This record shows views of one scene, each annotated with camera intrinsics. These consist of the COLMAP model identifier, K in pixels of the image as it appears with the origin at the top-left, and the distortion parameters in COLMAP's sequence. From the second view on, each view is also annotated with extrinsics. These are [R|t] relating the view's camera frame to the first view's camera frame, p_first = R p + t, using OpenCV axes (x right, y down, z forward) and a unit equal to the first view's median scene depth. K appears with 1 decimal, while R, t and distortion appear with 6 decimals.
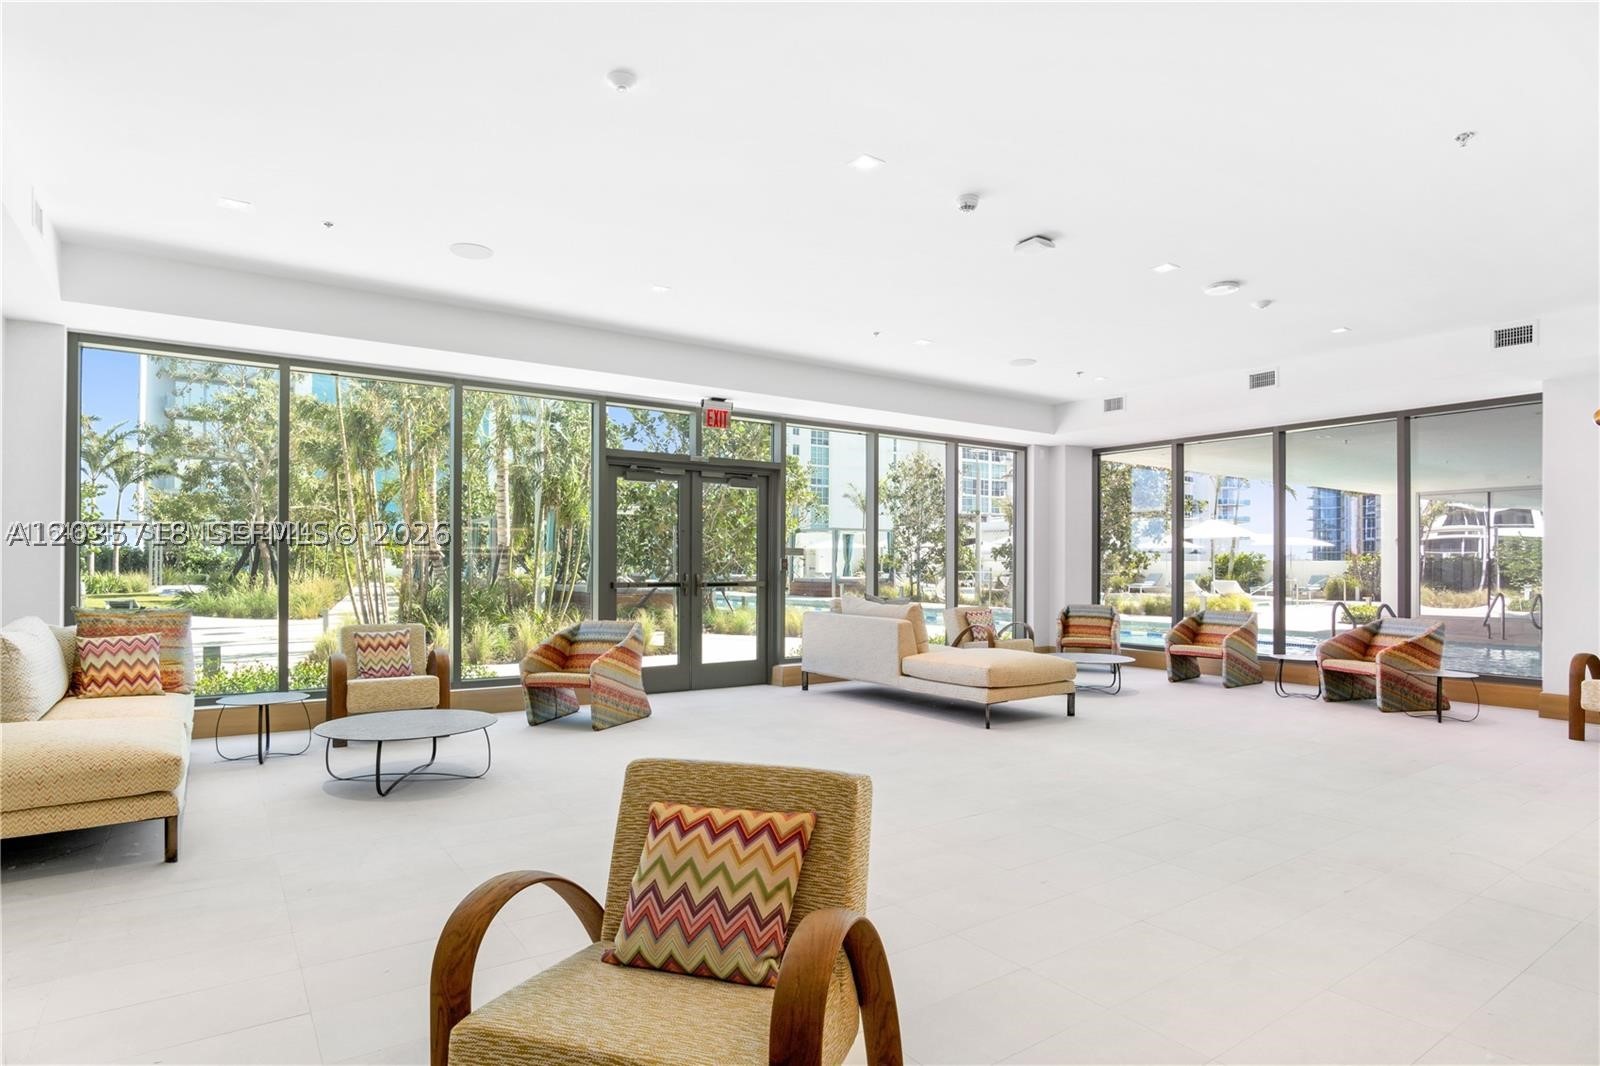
lens RADIAL K [[864.2, 0, 816.8], [0, 864.2, 536.6], [0, 0, 1]] dist [-0.003264, -0.000104]
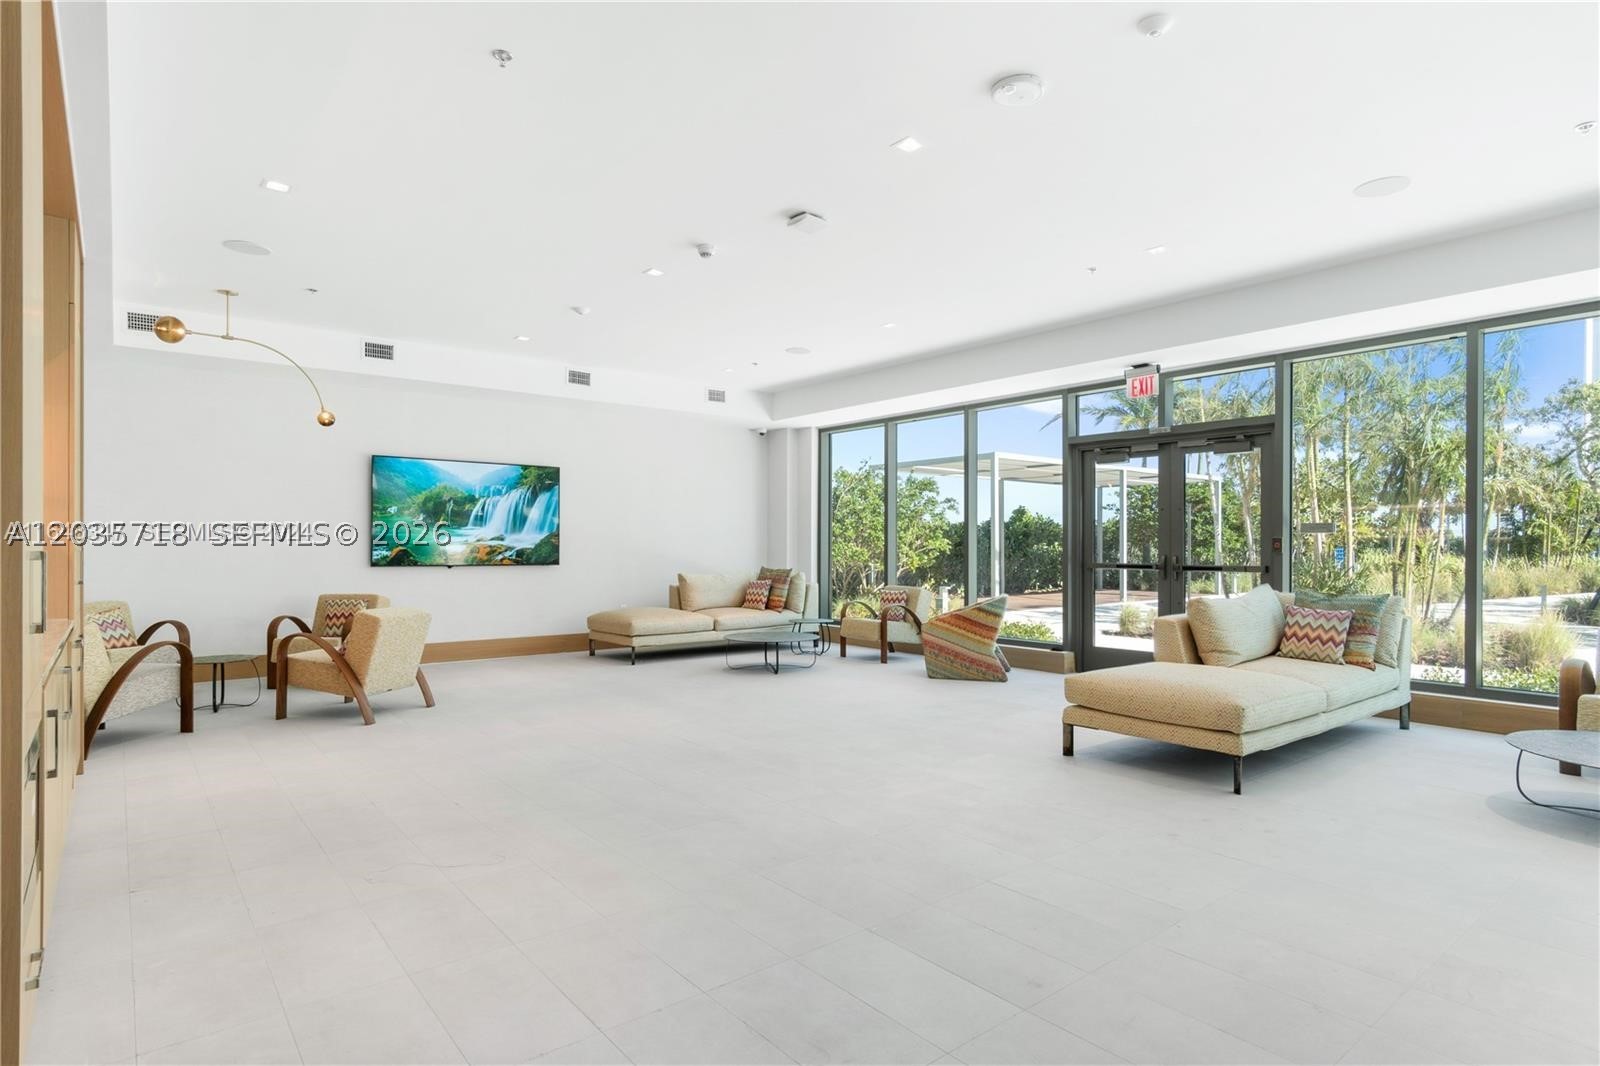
lens RADIAL K [[864.2, 0, 816.8], [0, 864.2, 536.6], [0, 0, 1]] dist [-0.003264, -0.000104]
pose [[0.085968, -0.005204, -0.996284, 0.776442], [0.034025, 0.999418, -0.002284, 0.012885], [0.995717, -0.033702, 0.086095, 0.578433]]
